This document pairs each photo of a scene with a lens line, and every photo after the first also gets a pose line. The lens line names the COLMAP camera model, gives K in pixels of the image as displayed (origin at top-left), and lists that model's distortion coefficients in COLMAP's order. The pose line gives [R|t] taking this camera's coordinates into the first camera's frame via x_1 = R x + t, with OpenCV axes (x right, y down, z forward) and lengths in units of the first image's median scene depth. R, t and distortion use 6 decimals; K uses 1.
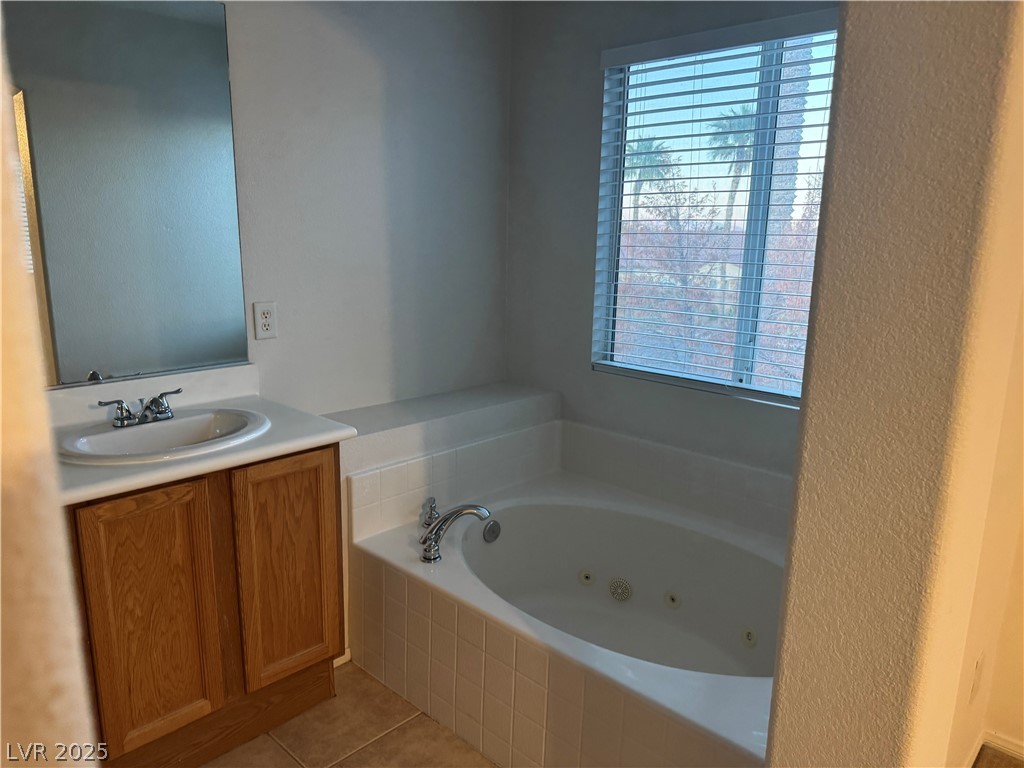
lens RADIAL K [[712.2, 0, 512.0], [0, 712.2, 384.0], [0, 0, 1]] dist [0.037233, -0.003285]
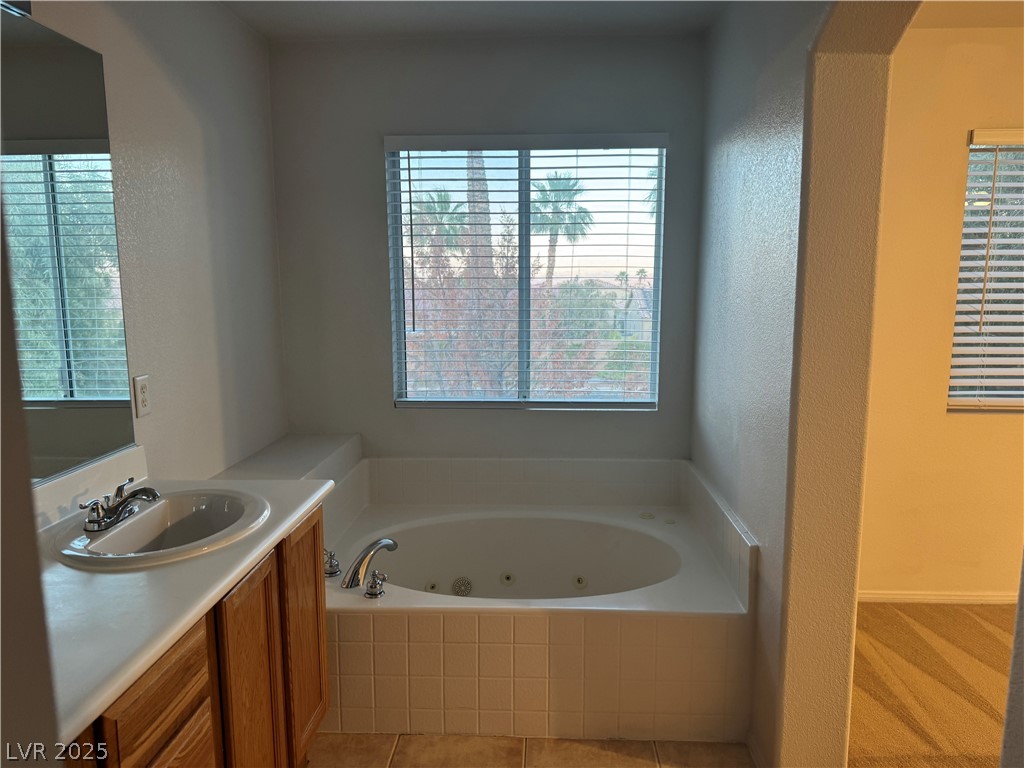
lens RADIAL K [[713.6, 0, 512.3], [0, 713.6, 367.9], [0, 0, 1]] dist [-0.034372, -0.000399]
pose [[0.756004, -0.102276, 0.646527, -0.573856], [0.159678, 0.986694, -0.030629, -0.022238], [-0.634792, 0.126392, 0.762276, 0.019115]]
